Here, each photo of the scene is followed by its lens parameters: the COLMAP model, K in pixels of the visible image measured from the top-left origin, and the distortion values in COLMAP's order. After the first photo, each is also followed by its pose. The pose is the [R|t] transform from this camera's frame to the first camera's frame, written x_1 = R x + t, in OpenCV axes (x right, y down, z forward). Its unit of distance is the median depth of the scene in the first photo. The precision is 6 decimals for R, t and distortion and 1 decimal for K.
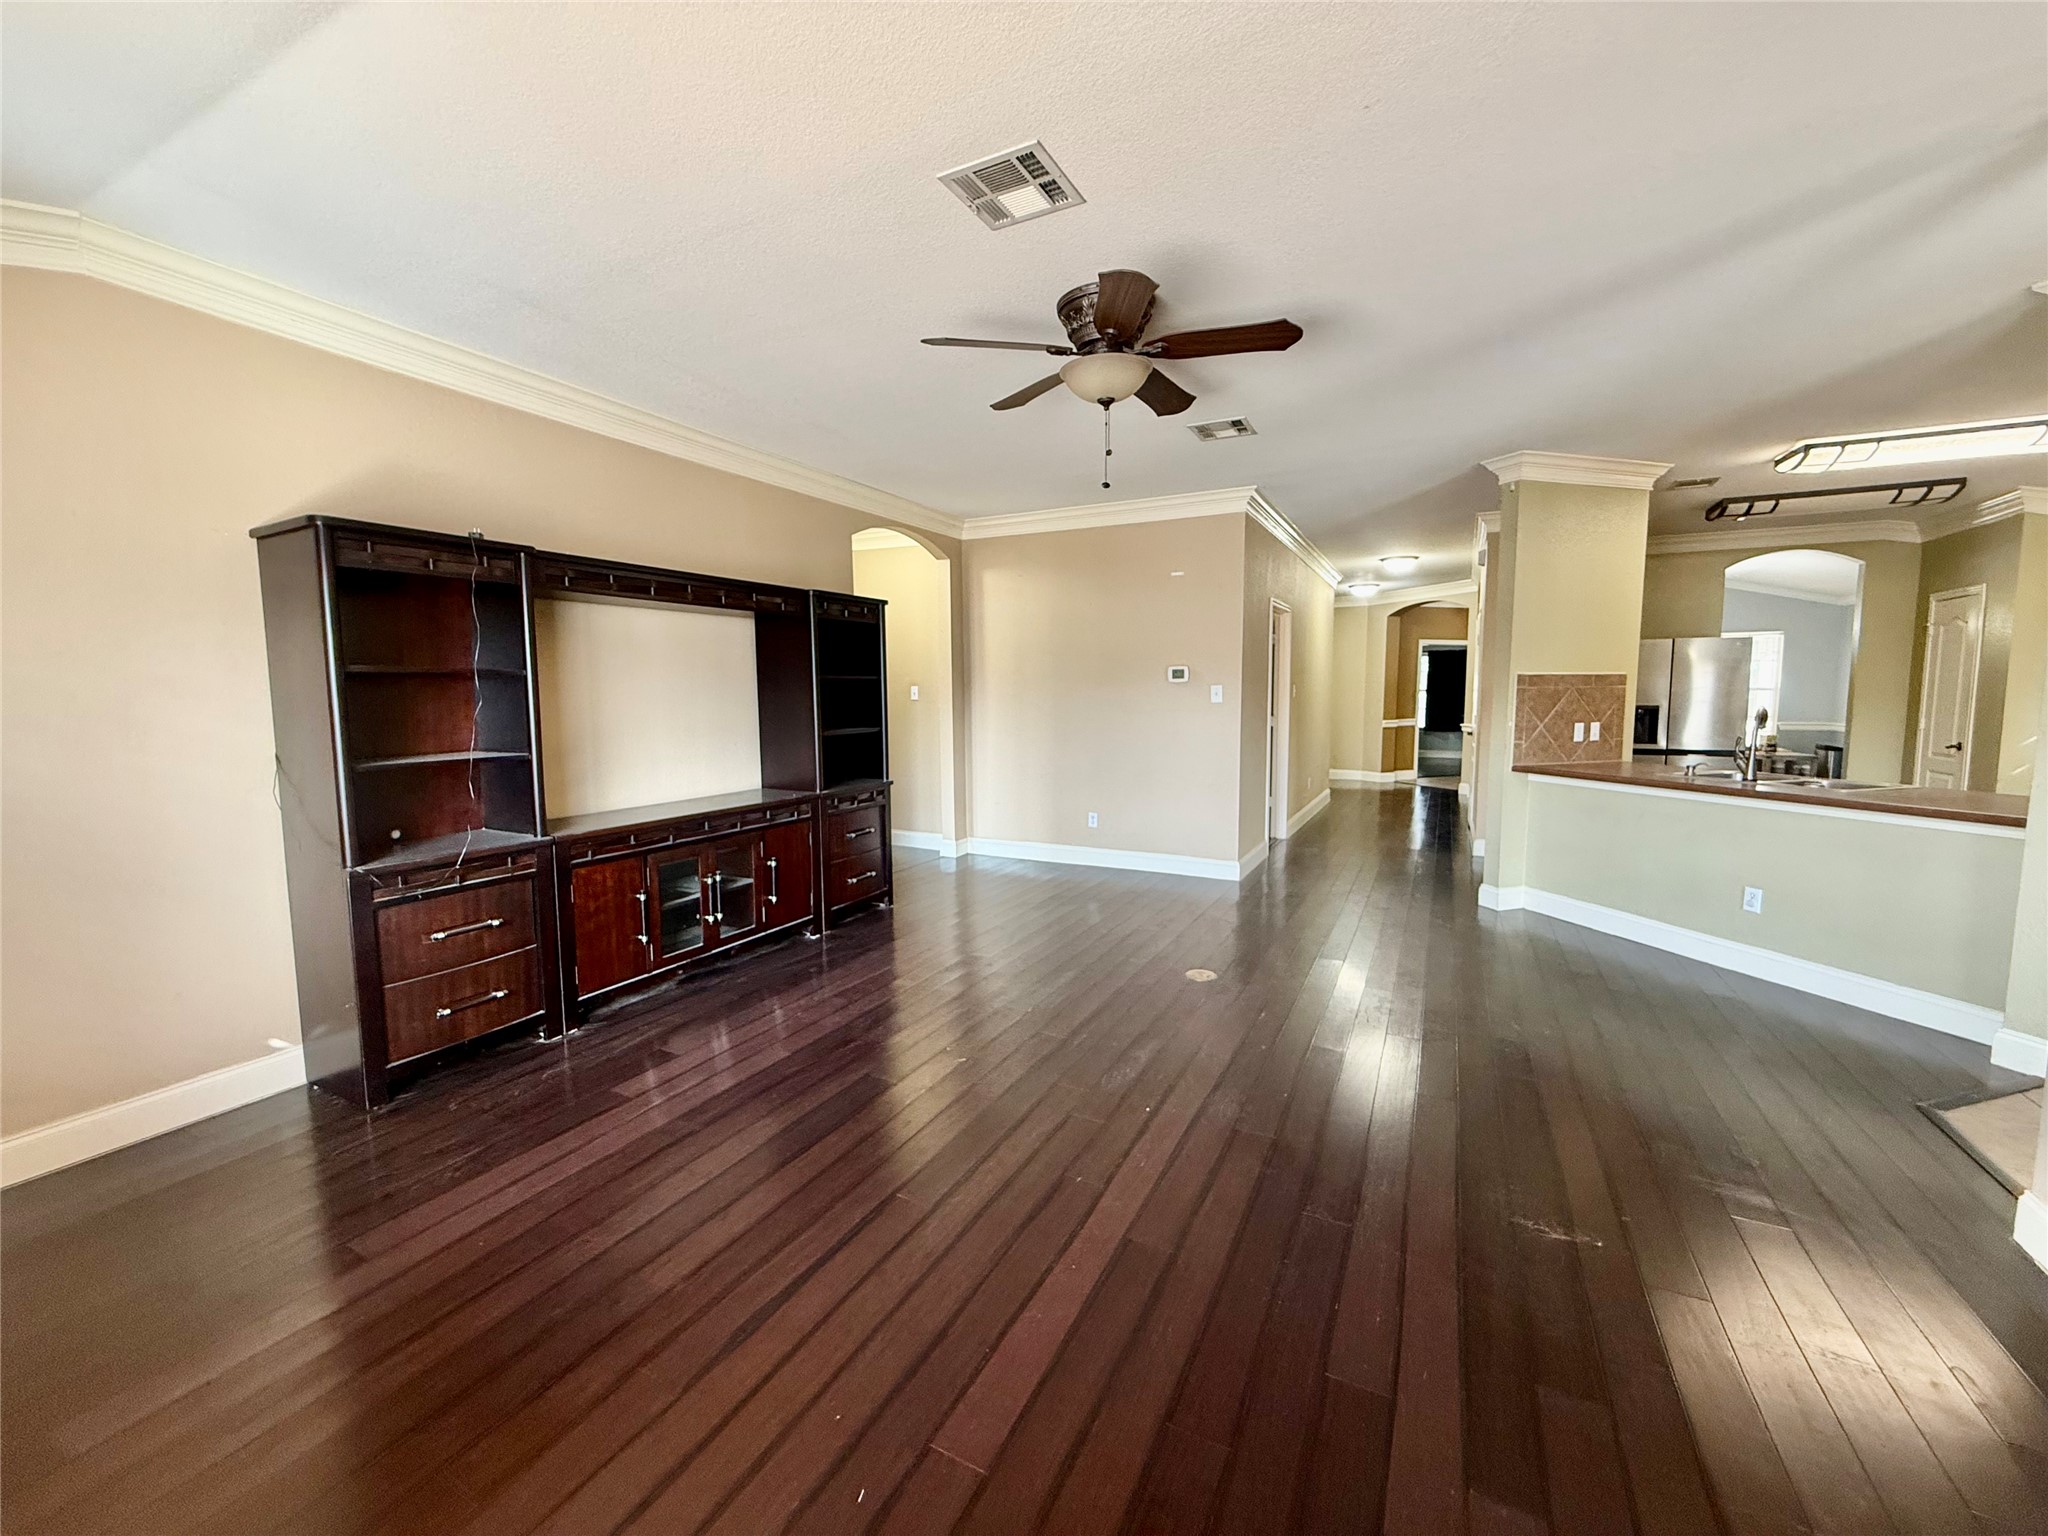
lens RADIAL K [[814.6, 0, 1019.0], [0, 814.6, 764.0], [0, 0, 1]] dist [0.000361, -0.000544]
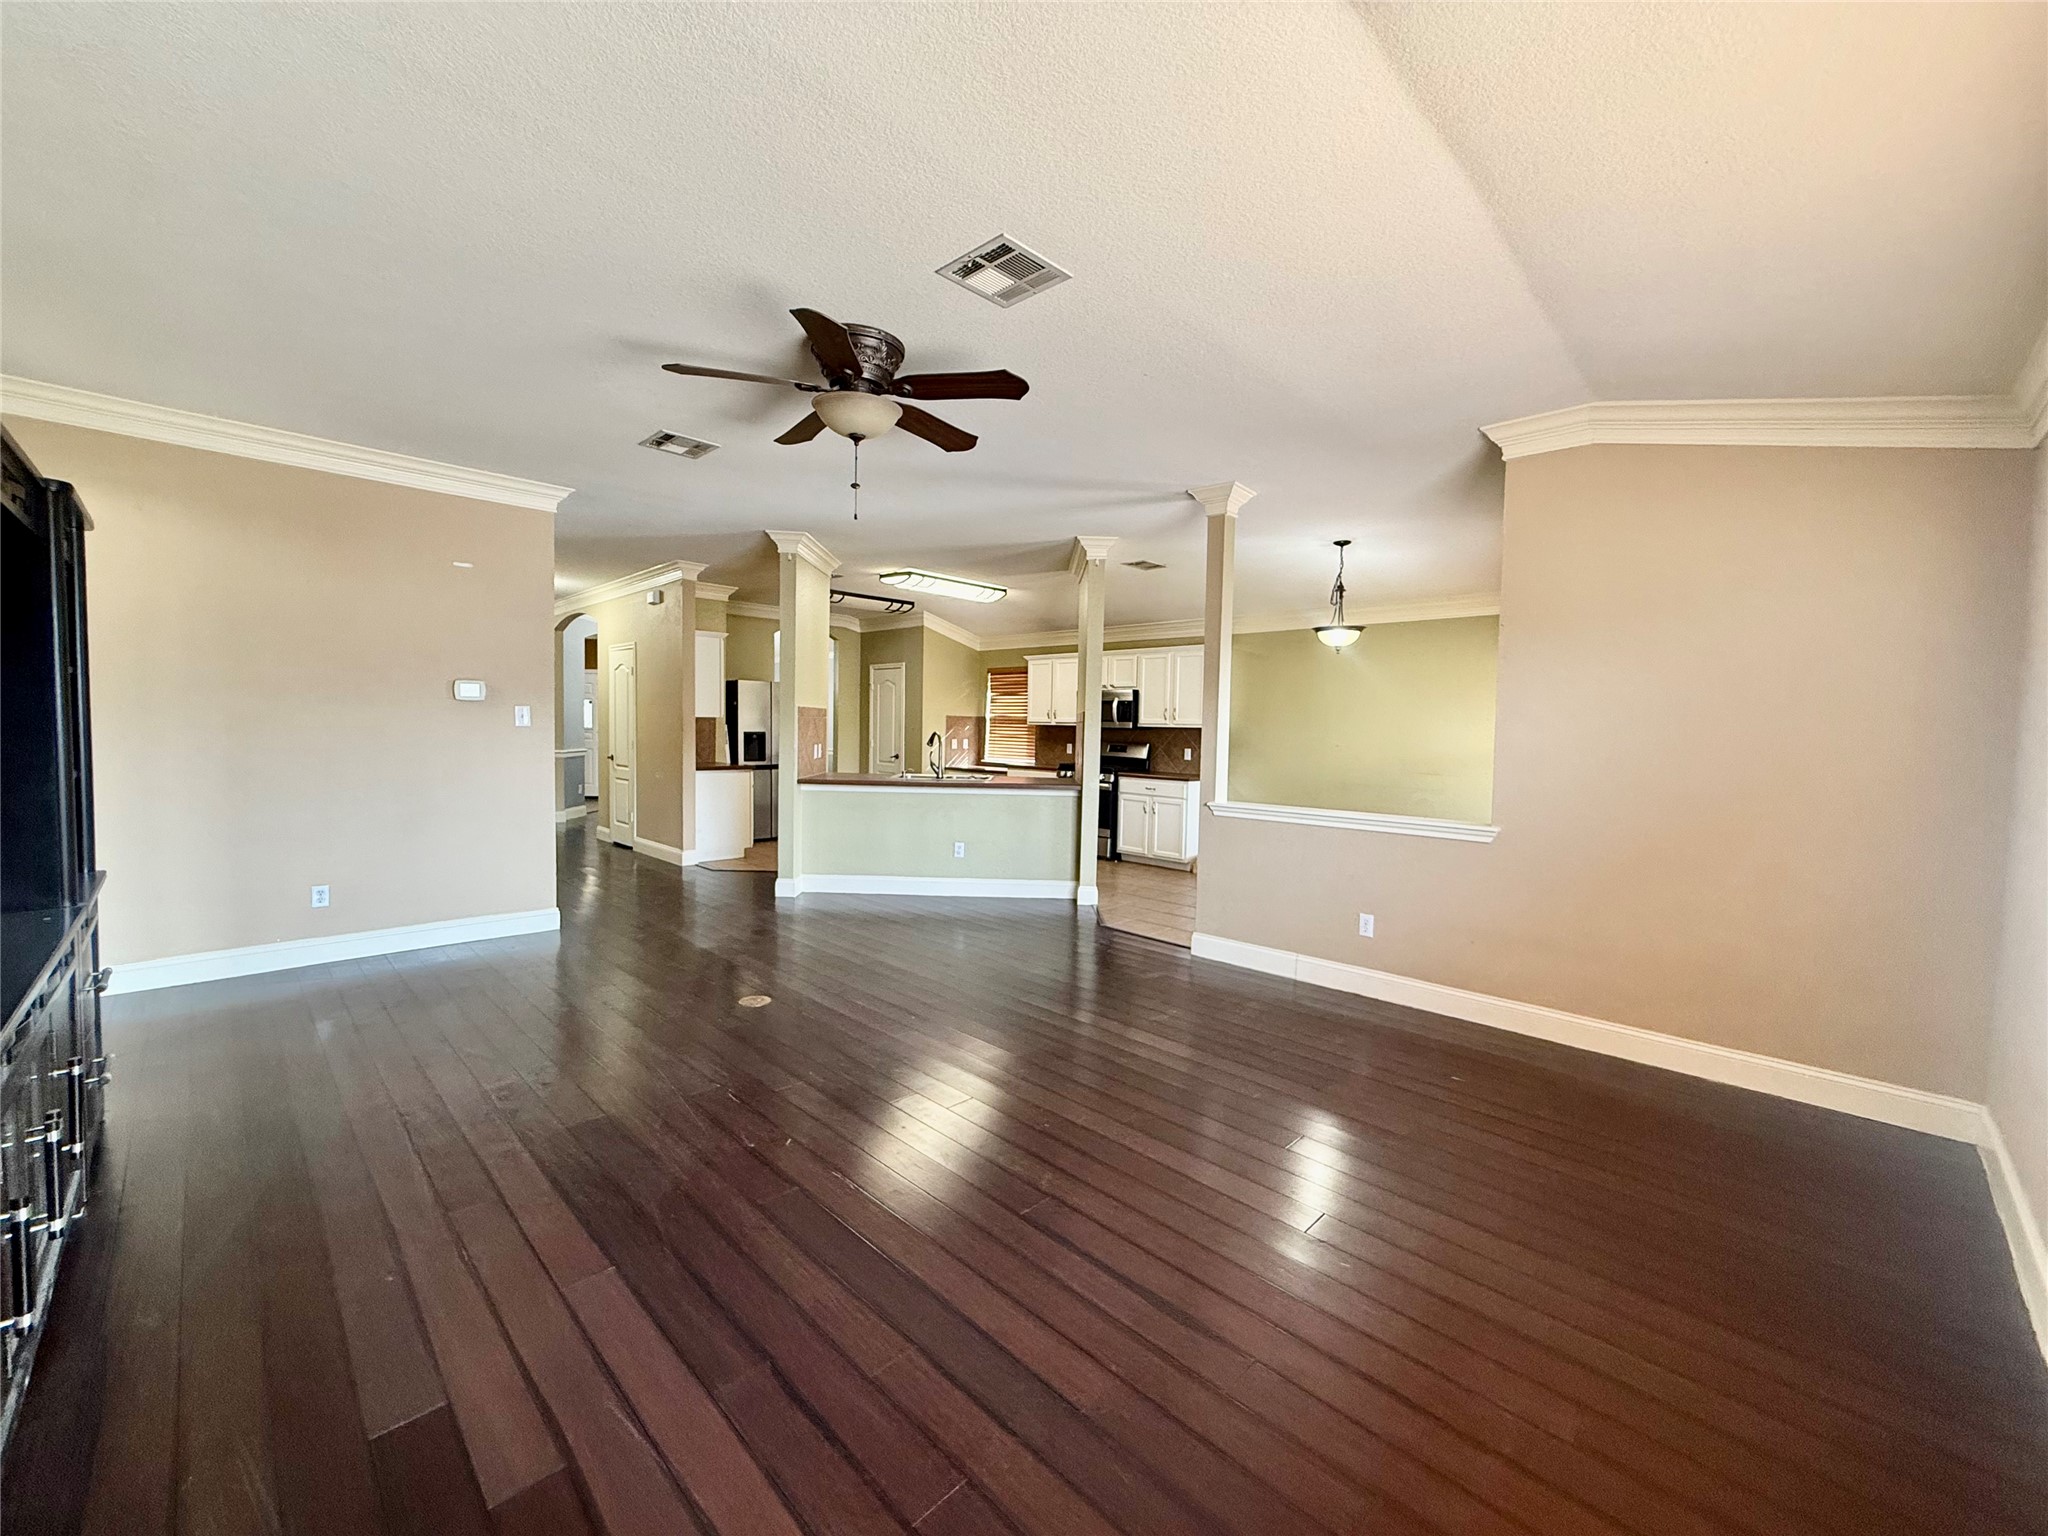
lens RADIAL K [[814.6, 0, 1019.0], [0, 814.6, 764.0], [0, 0, 1]] dist [0.000361, -0.000544]
pose [[0.296845, -0.034417, 0.954305, -0.468033], [0.064628, 0.997783, 0.015882, -0.018076], [-0.952736, 0.056960, 0.298411, 0.288800]]
